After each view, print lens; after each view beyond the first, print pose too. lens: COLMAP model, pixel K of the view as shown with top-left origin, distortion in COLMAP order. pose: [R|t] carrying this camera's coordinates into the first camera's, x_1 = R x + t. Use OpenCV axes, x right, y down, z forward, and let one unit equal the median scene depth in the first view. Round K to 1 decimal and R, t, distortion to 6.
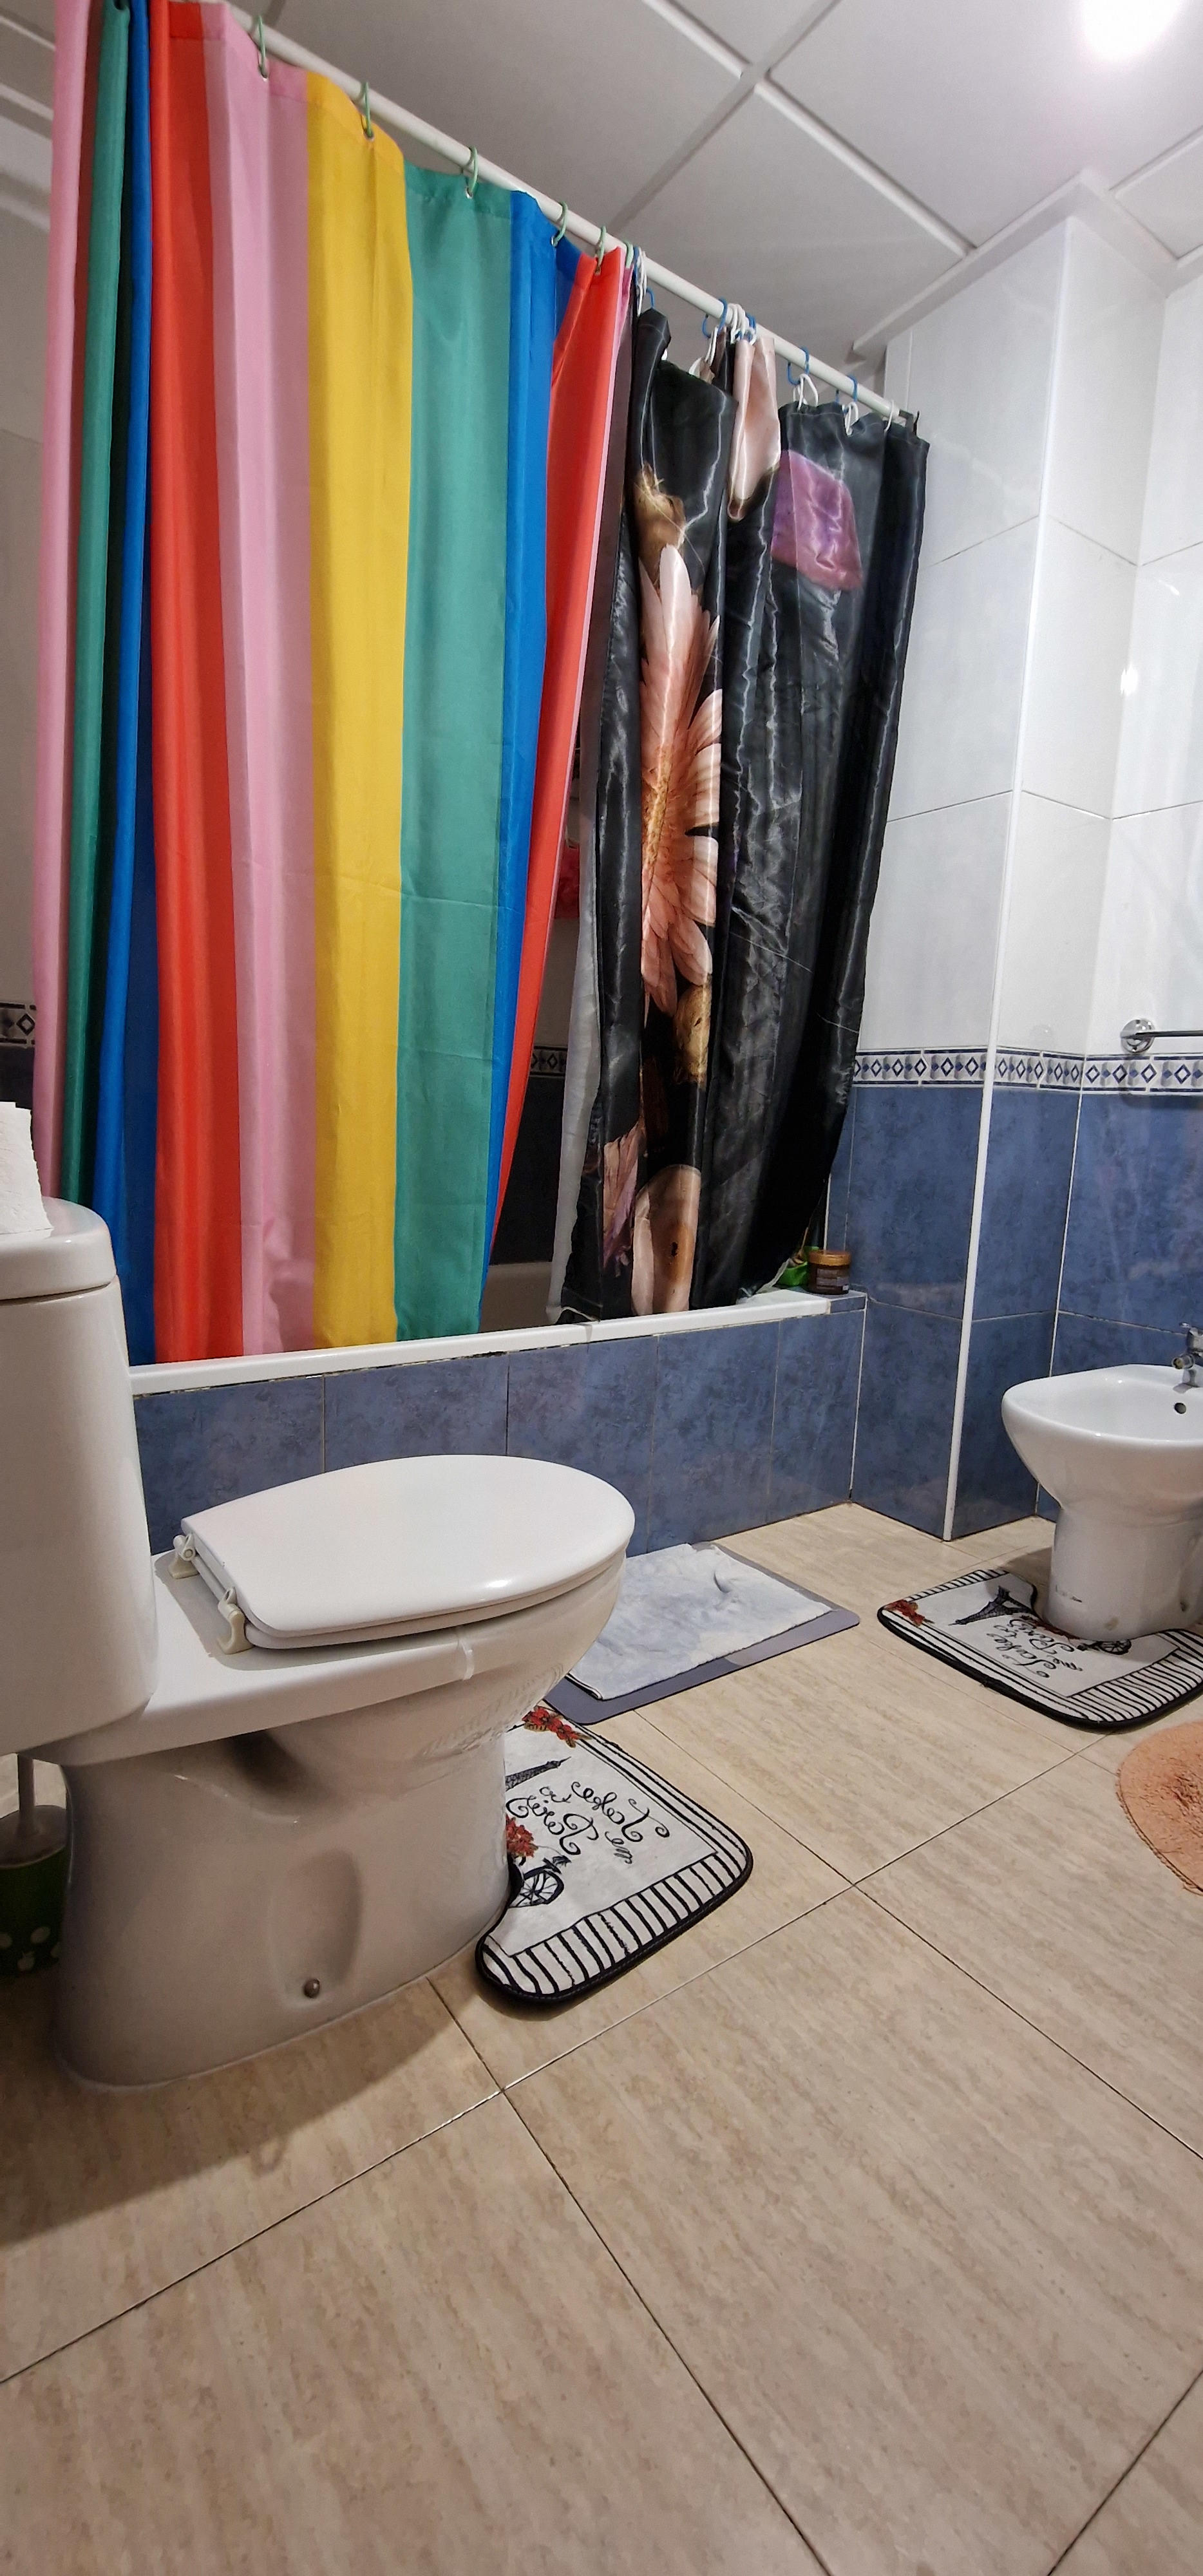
lens RADIAL K [[1067.2, 0, 603.7], [0, 1067.2, 1277.7], [0, 0, 1]] dist [0.007321, -0.004723]
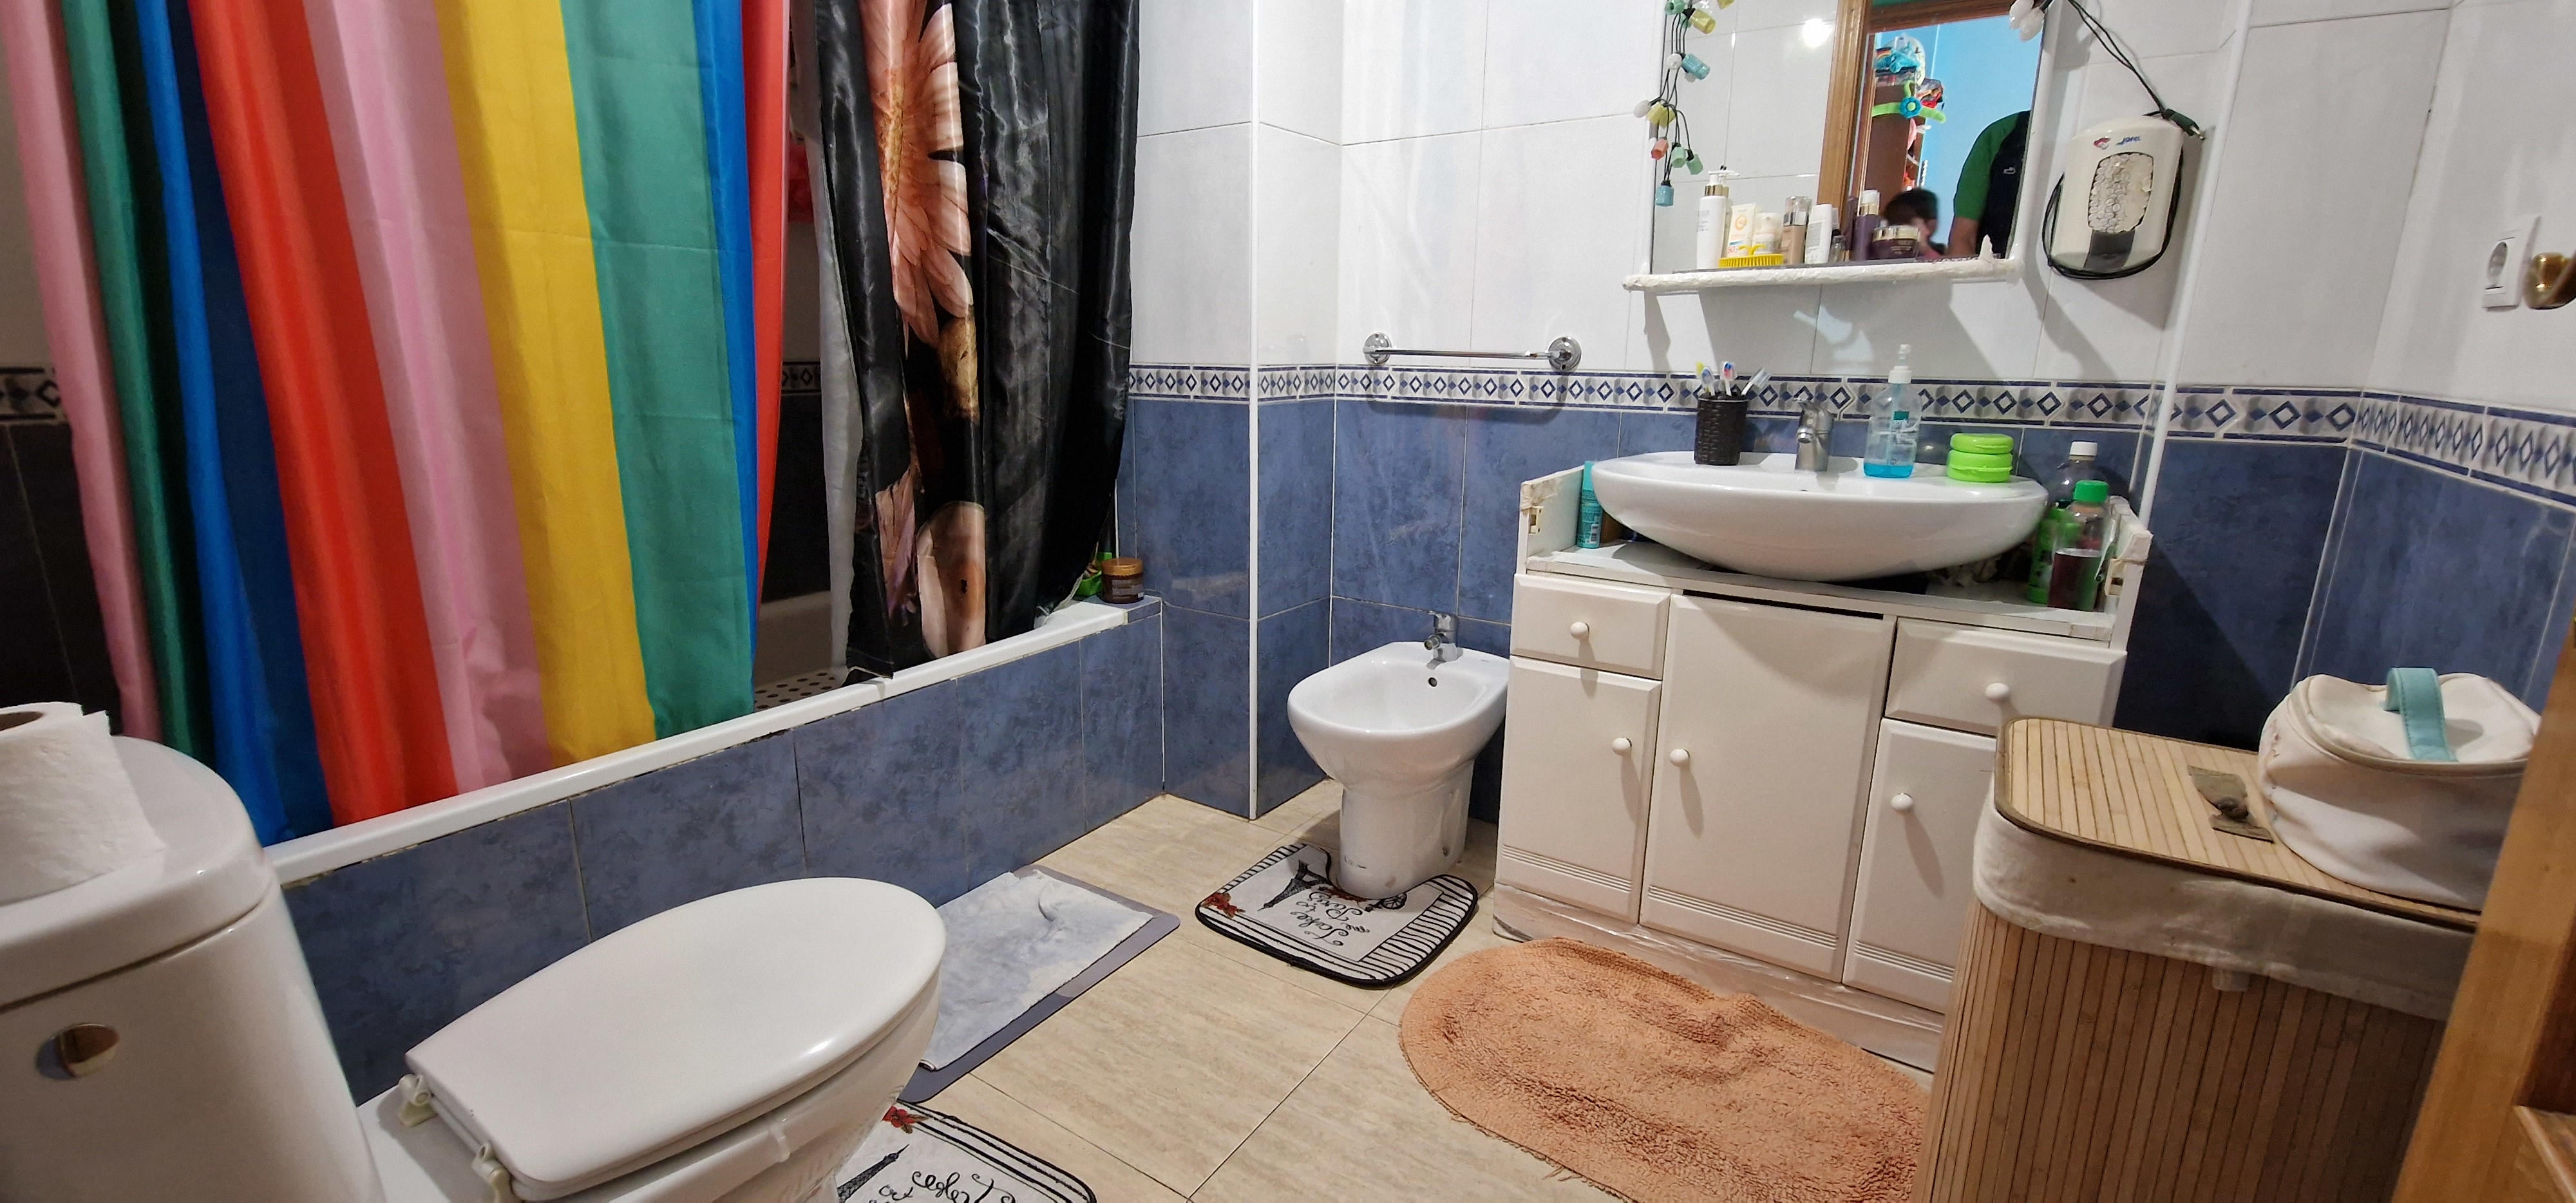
lens RADIAL K [[1067.2, 0, 1280.3], [0, 1067.2, 605.1], [0, 0, 1]] dist [0.007321, -0.004723]
pose [[0.937775, -0.107251, 0.330264, 0.013773], [0.079455, 0.992148, 0.096584, -0.087929], [-0.338030, -0.064333, 0.938934, -0.021341]]
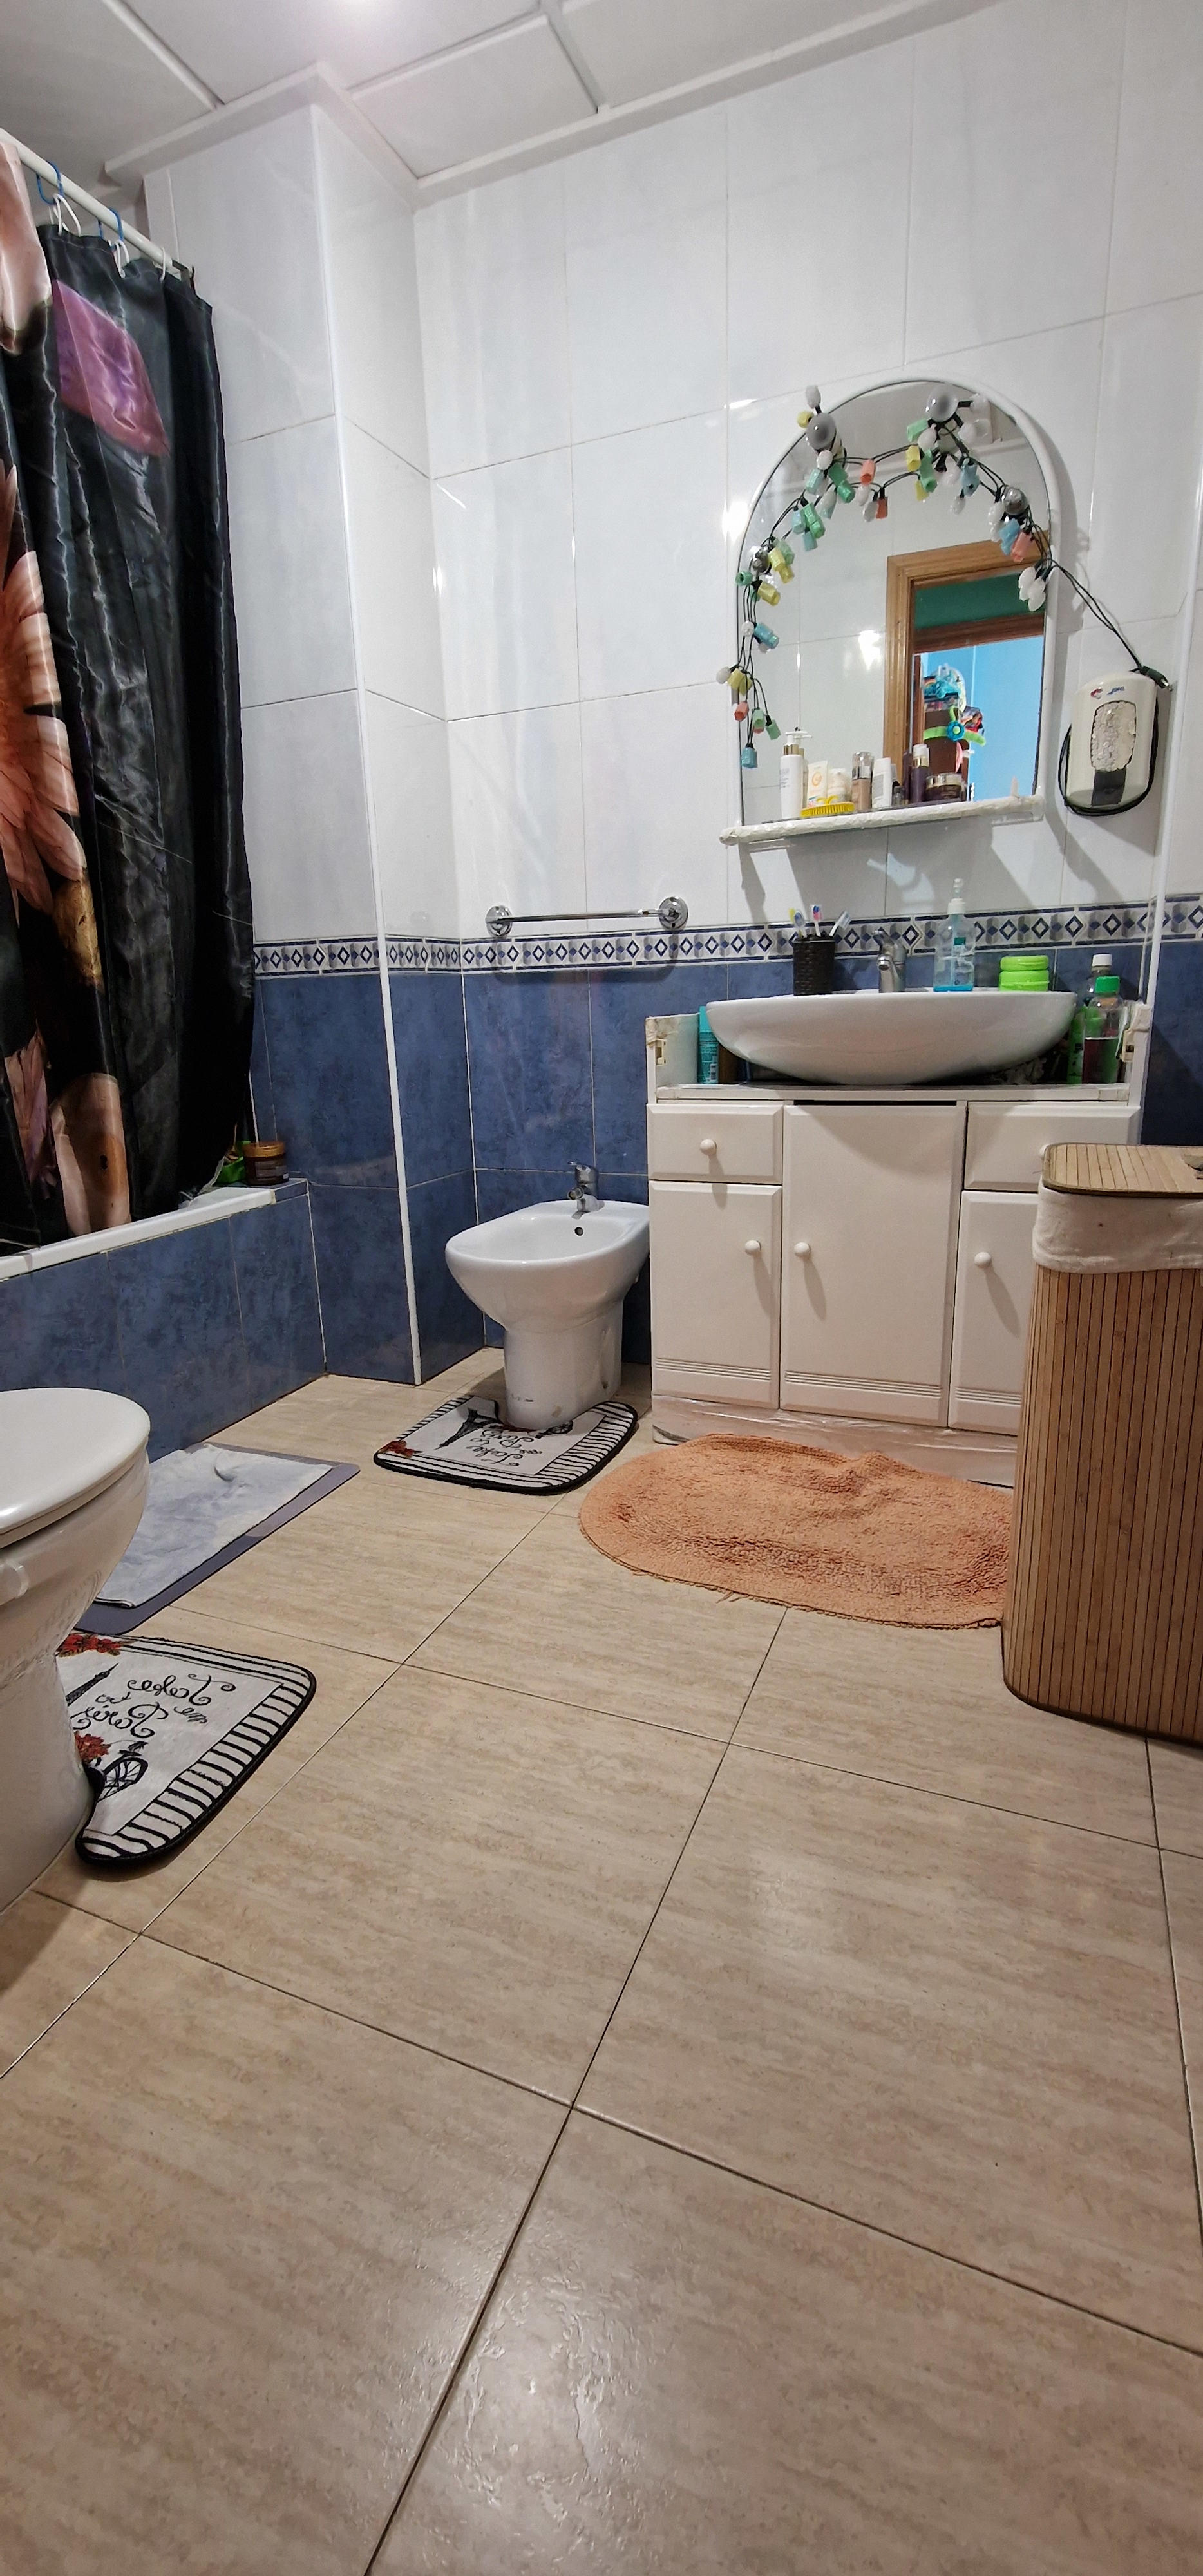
lens RADIAL K [[1057.9, 0, 613.0], [0, 1057.9, 1277.4], [0, 0, 1]] dist [0.005943, -0.005220]
pose [[0.847430, -0.196745, 0.493106, -0.040174], [0.143748, 0.979136, 0.143627, 0.004678], [-0.511075, -0.050831, 0.858032, -0.070454]]
